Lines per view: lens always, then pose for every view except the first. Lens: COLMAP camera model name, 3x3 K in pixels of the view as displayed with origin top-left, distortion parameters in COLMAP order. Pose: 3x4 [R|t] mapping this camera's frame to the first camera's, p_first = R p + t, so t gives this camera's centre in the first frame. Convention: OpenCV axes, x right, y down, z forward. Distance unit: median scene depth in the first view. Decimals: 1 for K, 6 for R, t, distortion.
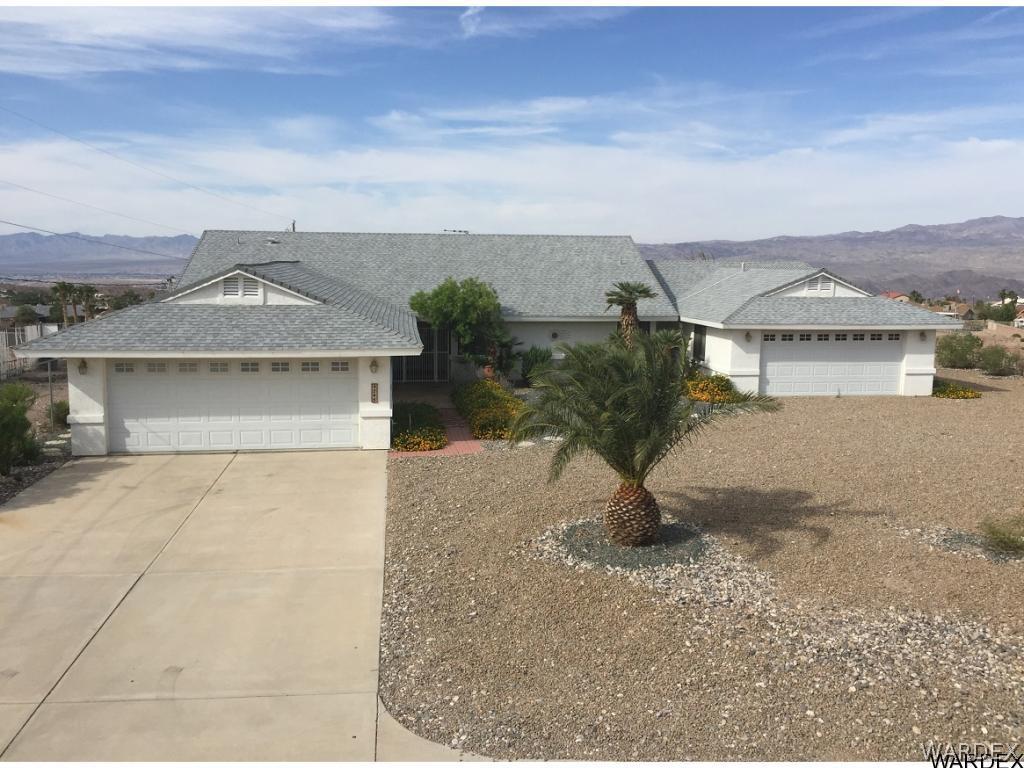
lens RADIAL K [[867.0, 0, 513.3], [0, 867.0, 367.4], [0, 0, 1]] dist [0.085494, -0.120380]
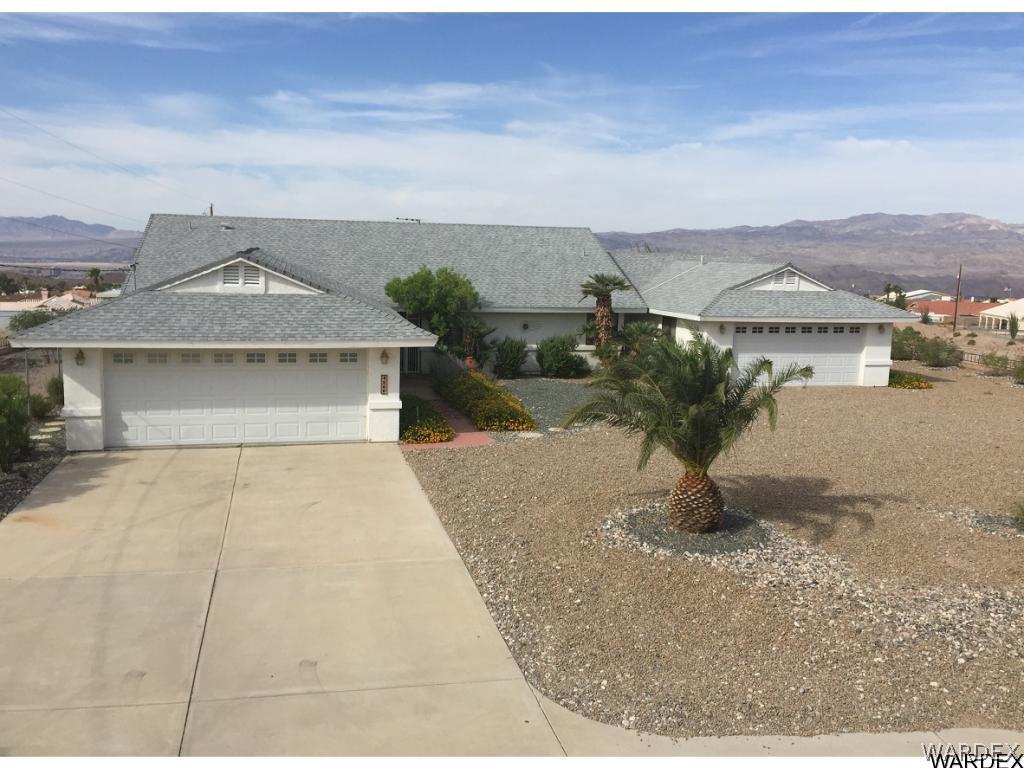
lens RADIAL K [[885.0, 0, 489.1], [0, 885.0, 360.9], [0, 0, 1]] dist [0.072381, -0.091065]
pose [[0.994436, 0.001171, 0.105337, -0.108946], [-0.001474, 0.999995, 0.002799, -0.000161], [-0.105333, -0.002938, 0.994433, -0.008005]]
